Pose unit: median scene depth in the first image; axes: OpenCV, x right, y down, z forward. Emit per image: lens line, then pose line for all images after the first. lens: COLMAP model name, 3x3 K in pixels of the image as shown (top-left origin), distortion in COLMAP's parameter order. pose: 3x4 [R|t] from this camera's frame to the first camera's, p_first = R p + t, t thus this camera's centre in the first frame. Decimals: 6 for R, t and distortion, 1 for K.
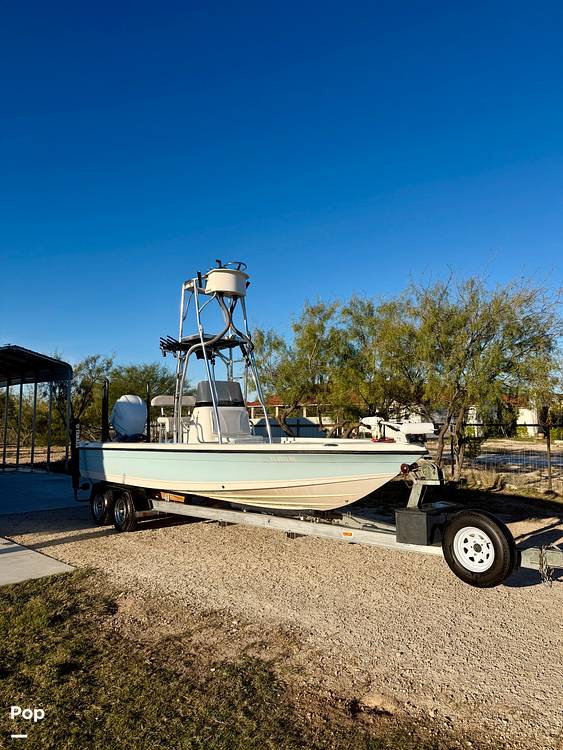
lens RADIAL K [[524.7, 0, 281.5], [0, 524.7, 375.0], [0, 0, 1]] dist [-0.001119, -0.009351]
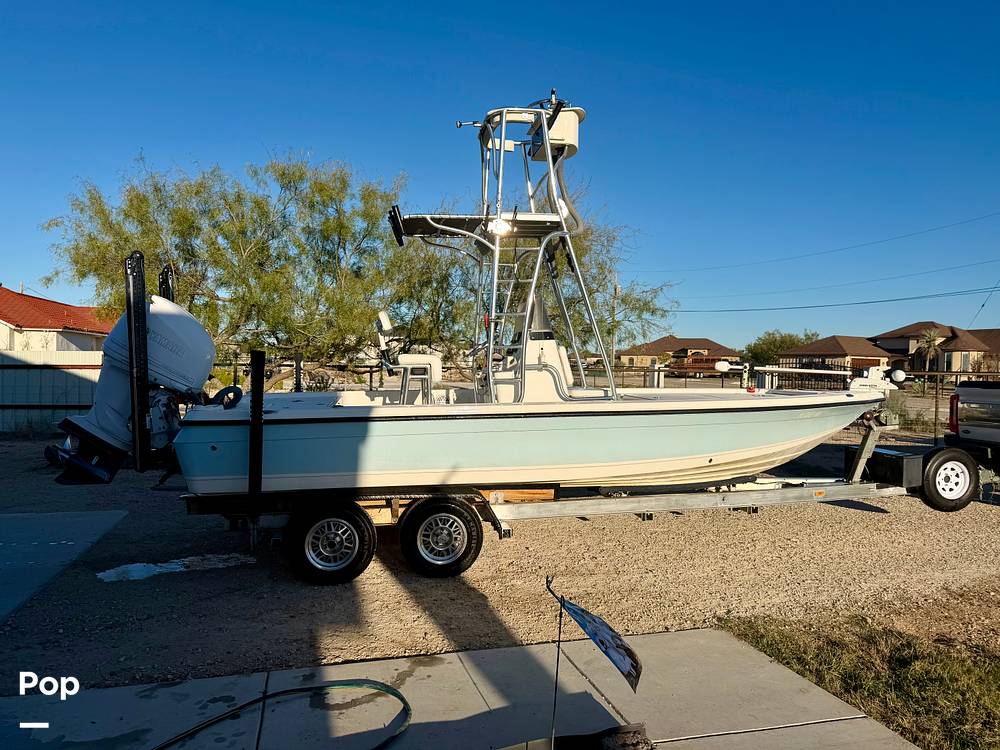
lens RADIAL K [[699.6, 0, 500.0], [0, 699.6, 375.0], [0, 0, 1]] dist [-0.001119, -0.009351]
pose [[0.542894, -0.014537, 0.839676, -1.010174], [-0.088420, 0.993303, 0.074364, 0.052091], [-0.835134, -0.114616, 0.537973, 0.712131]]
